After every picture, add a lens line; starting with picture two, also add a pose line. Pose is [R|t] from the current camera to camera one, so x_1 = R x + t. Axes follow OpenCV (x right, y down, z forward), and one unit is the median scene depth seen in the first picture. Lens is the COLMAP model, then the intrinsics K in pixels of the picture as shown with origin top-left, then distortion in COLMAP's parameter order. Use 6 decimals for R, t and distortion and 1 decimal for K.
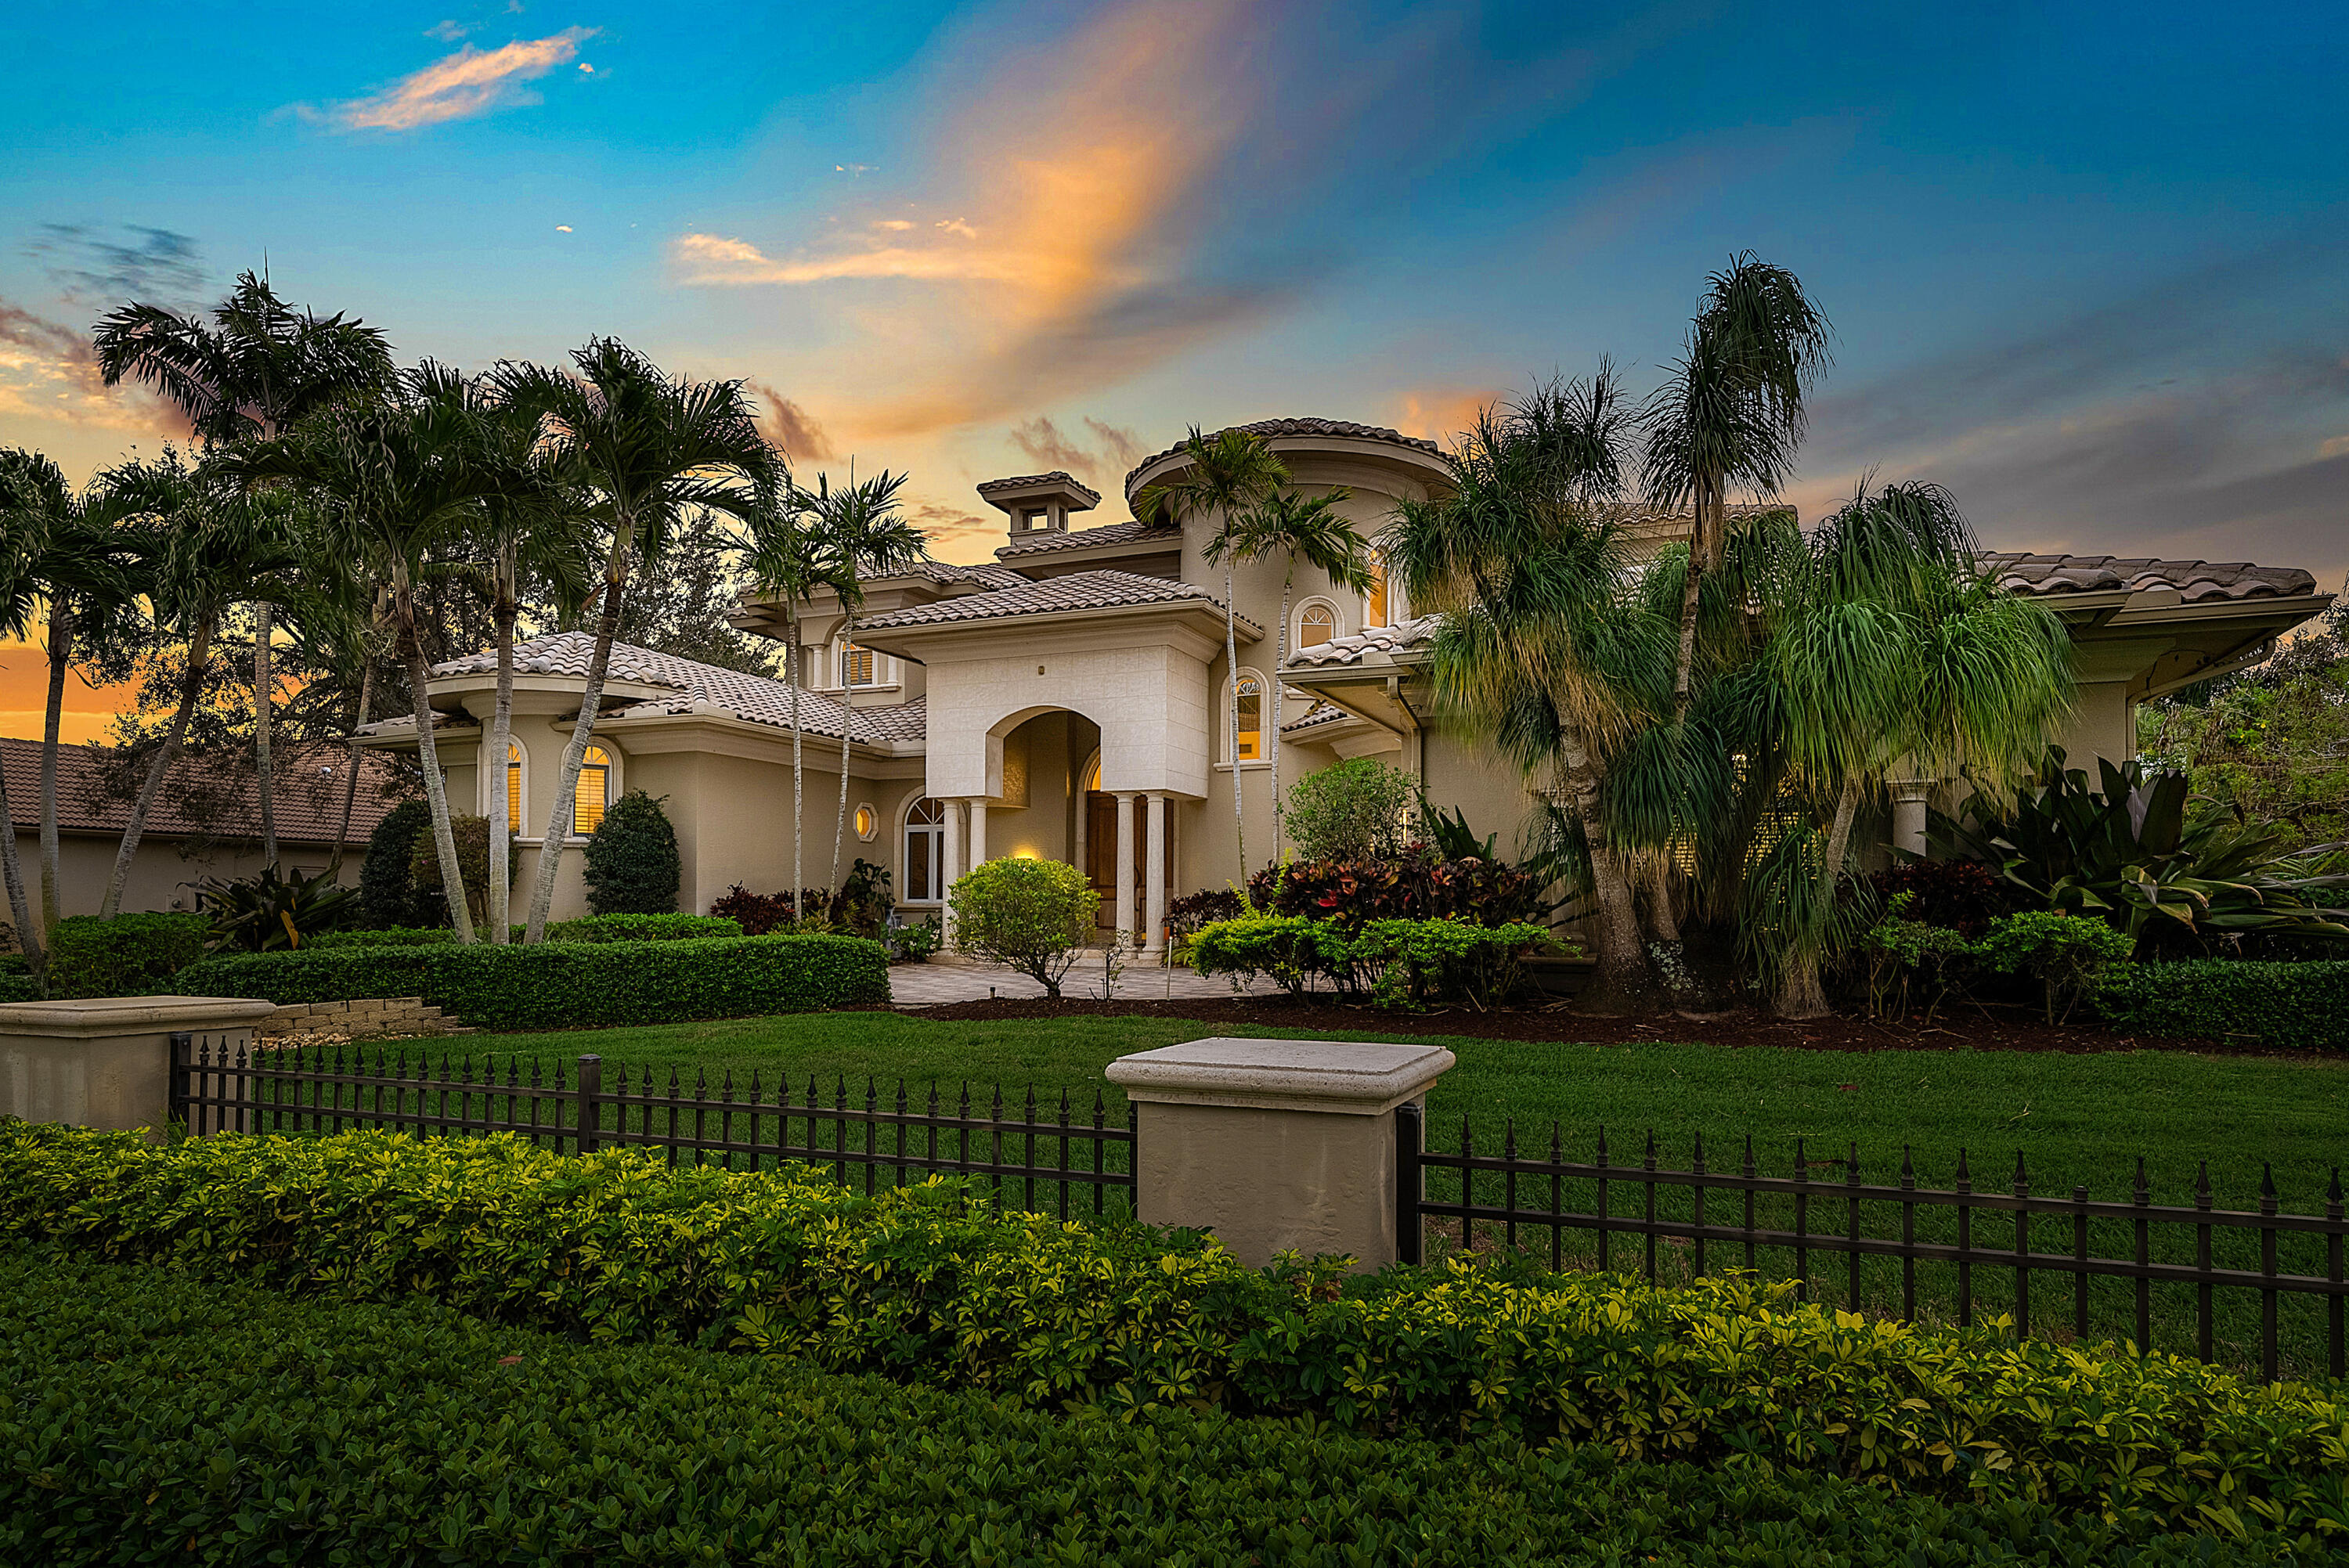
lens RADIAL K [[1292.1, 0, 1158.6], [0, 1292.1, 900.5], [0, 0, 1]] dist [0.002161, 0.003698]
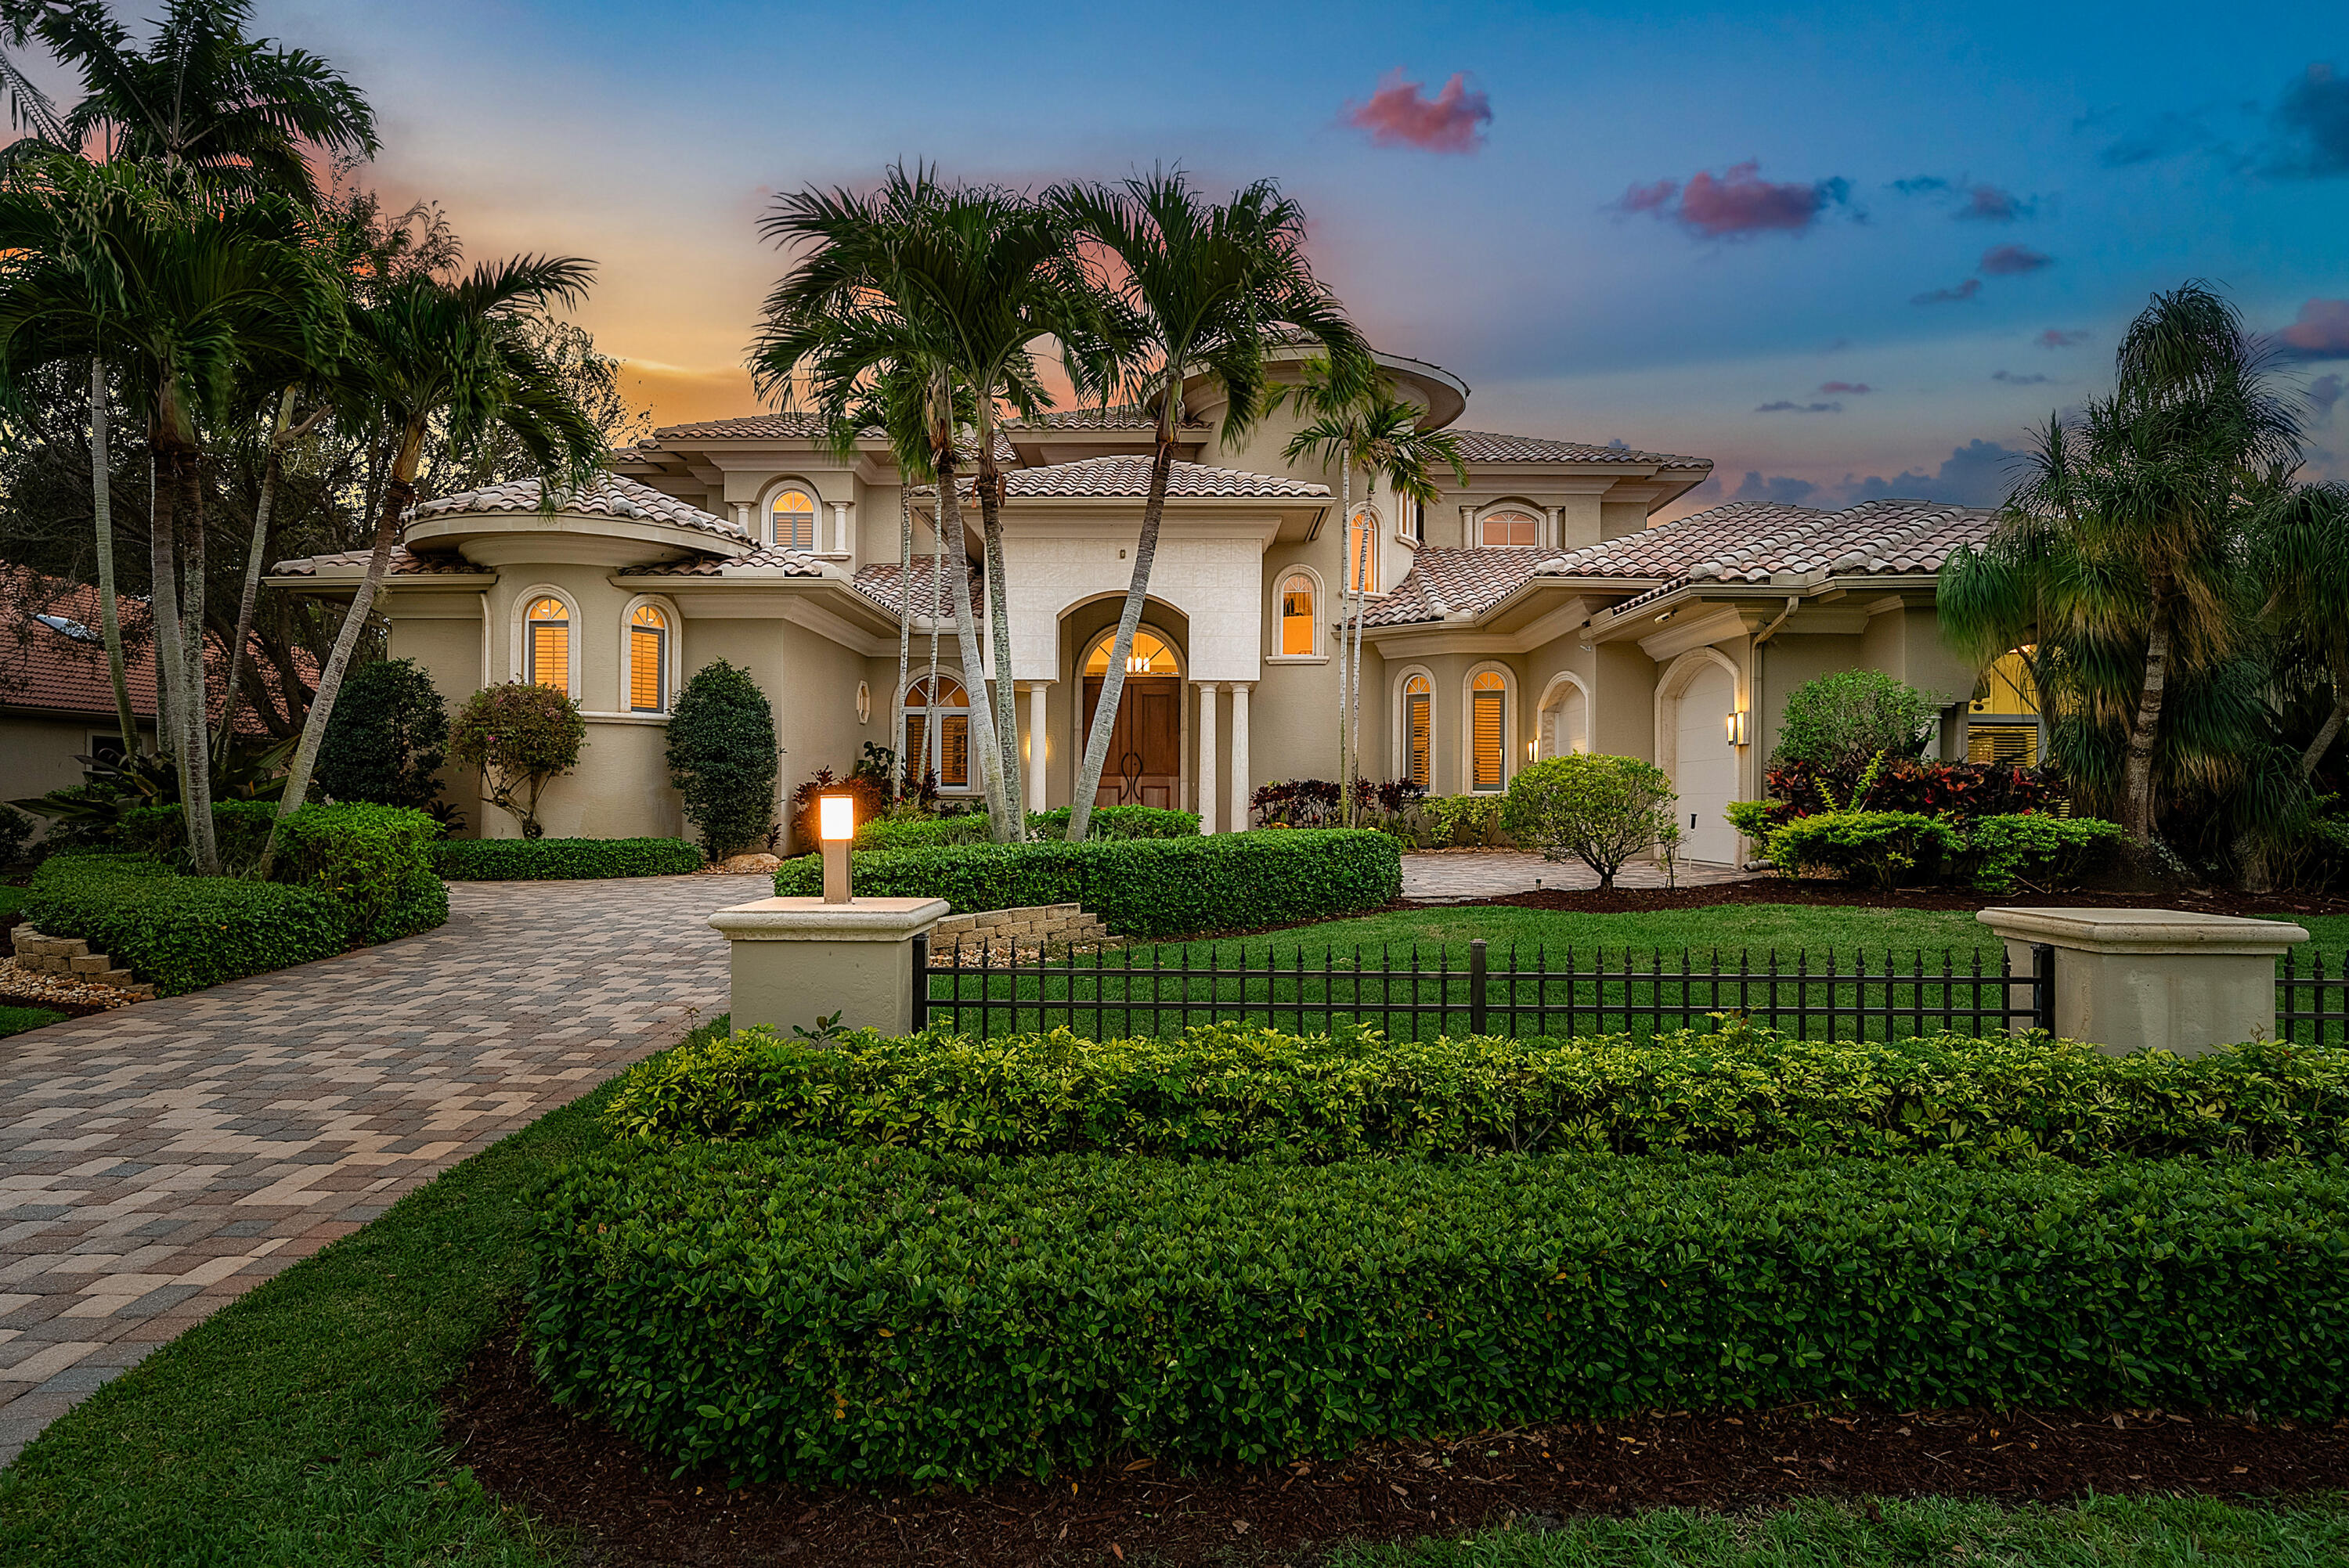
lens RADIAL K [[1292.1, 0, 1165.7], [0, 1292.1, 785.6], [0, 0, 1]] dist [0.002161, 0.003698]
pose [[0.933095, 0.007372, 0.359553, -0.419940], [-0.007225, 0.999972, -0.001752, -0.001760], [-0.359556, -0.000963, 0.933123, 0.080549]]
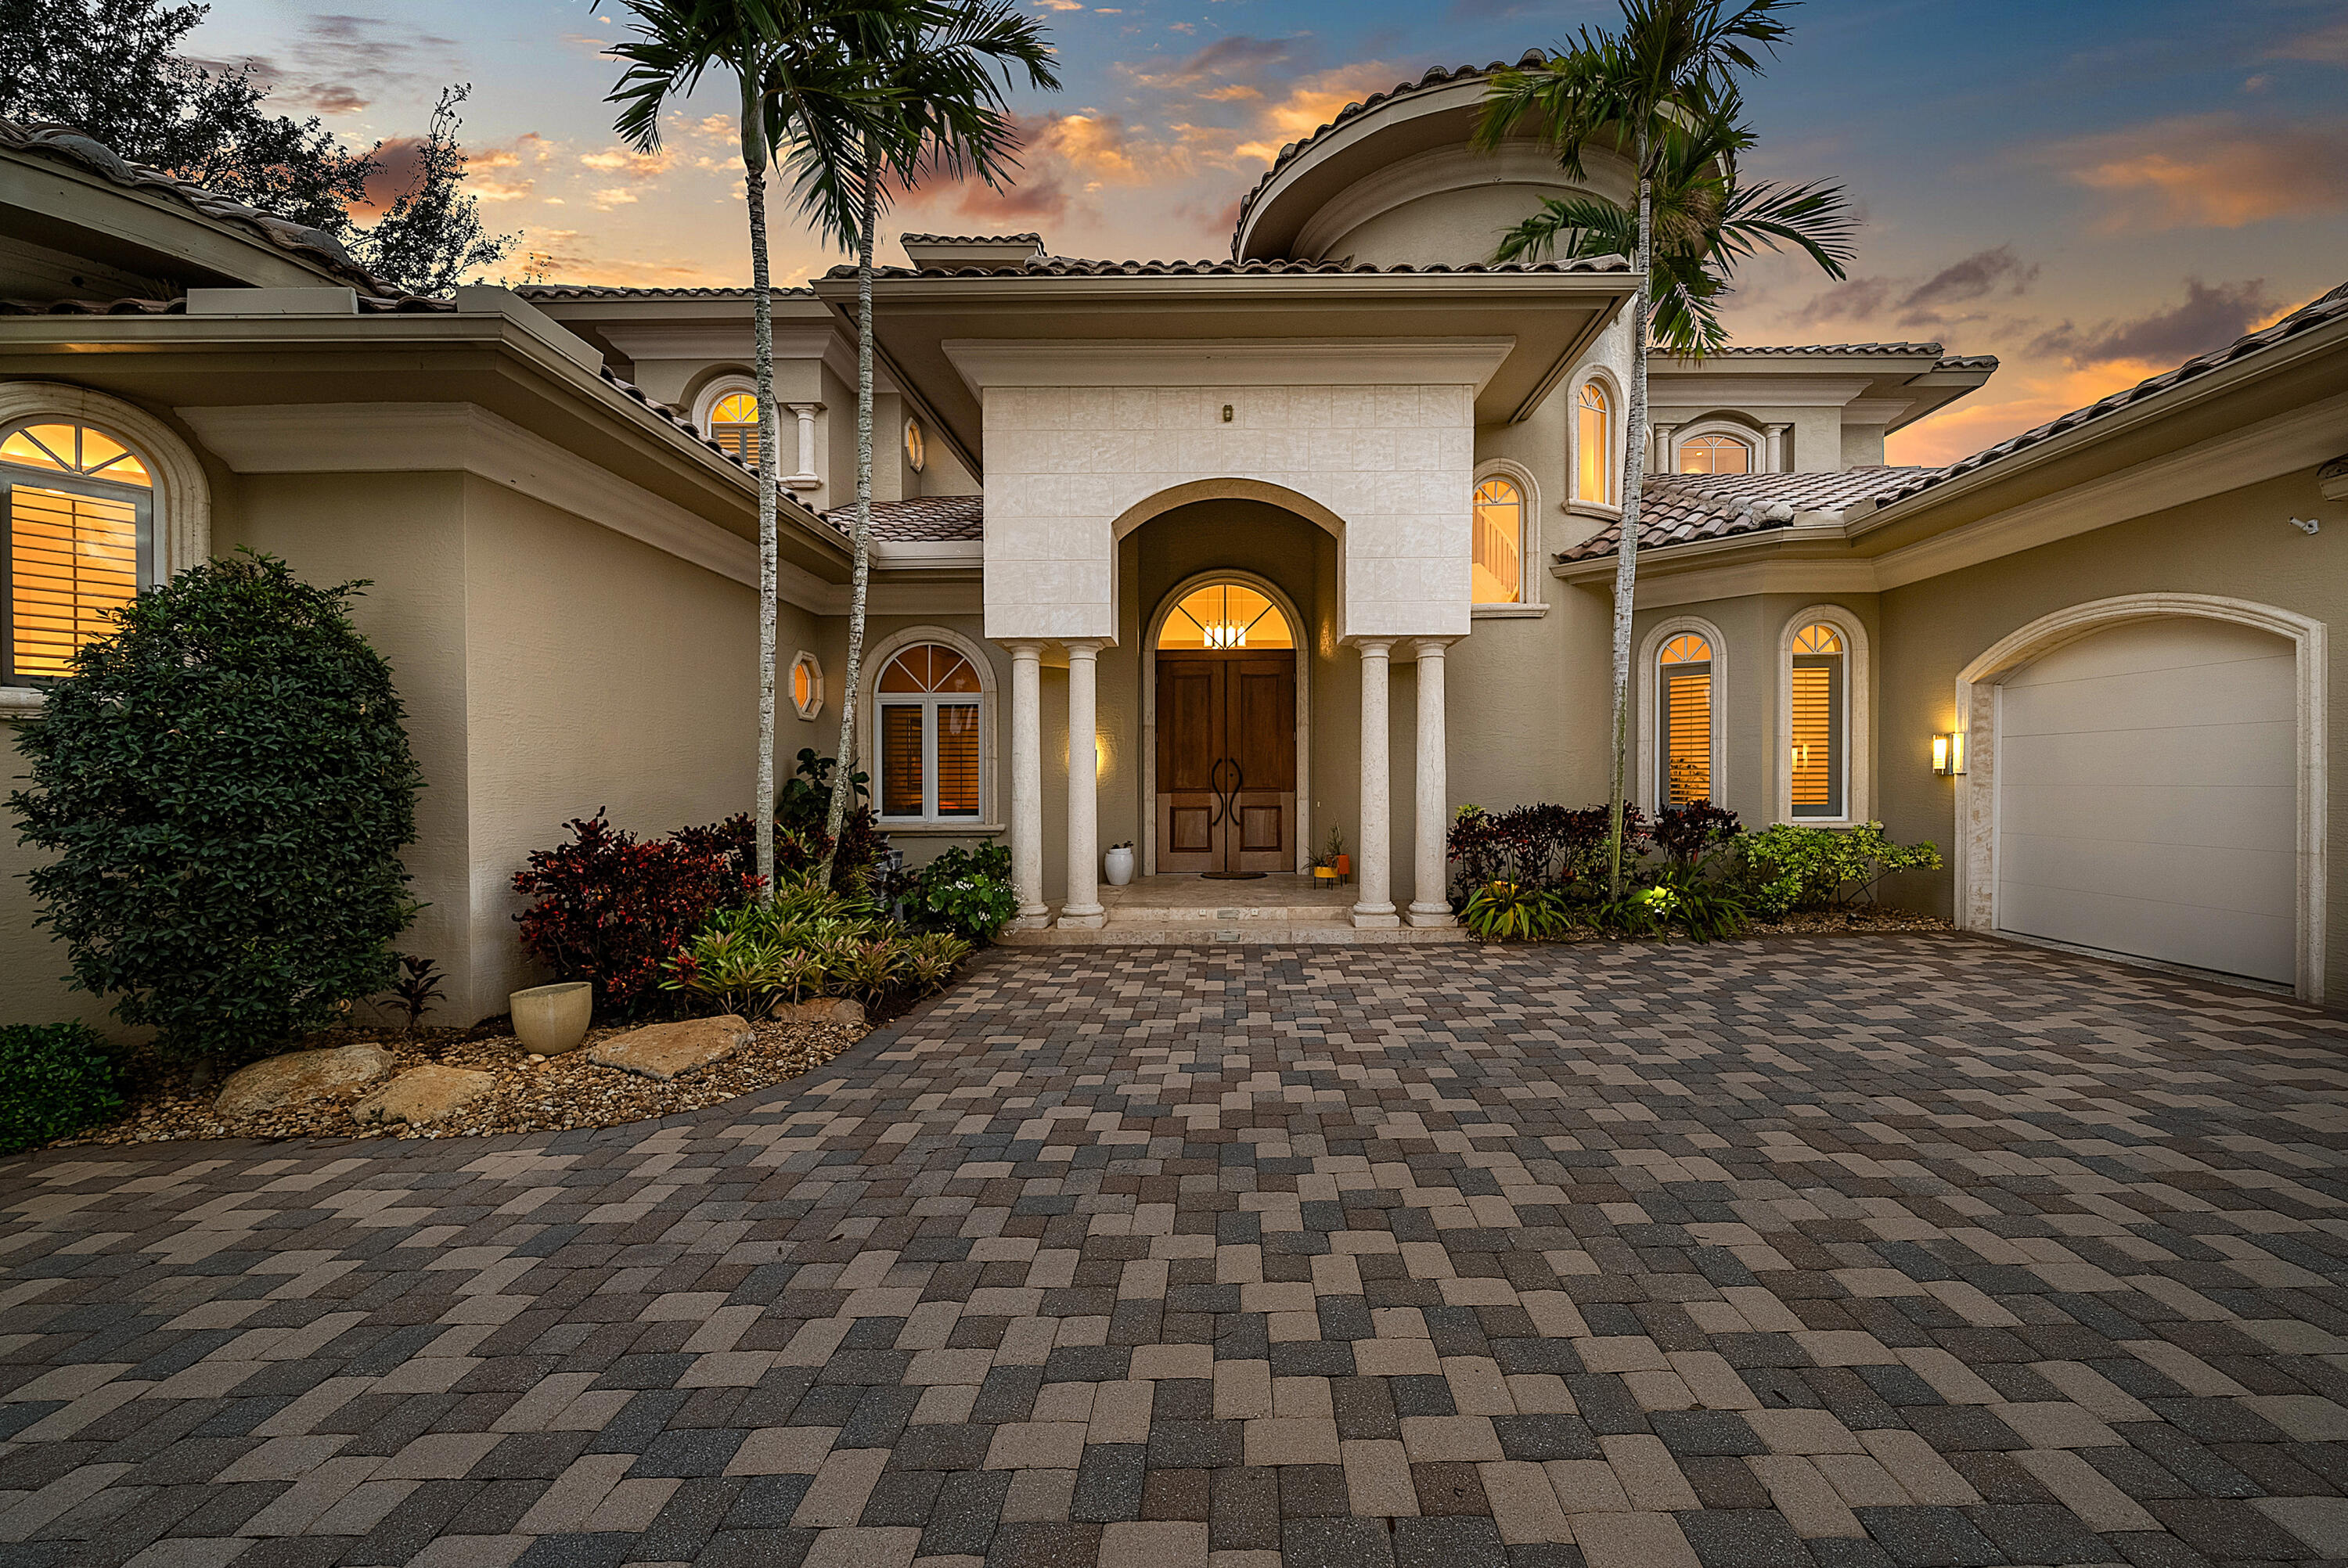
lens RADIAL K [[909.9, 0, 1219.6], [0, 909.9, 793.3], [0, 0, 1]] dist [-0.001311, 0.000669]
pose [[0.927016, -0.012901, 0.374800, -0.247197], [0.003920, 0.999687, 0.024713, -0.025931], [-0.375002, -0.021440, 0.926776, 0.654072]]
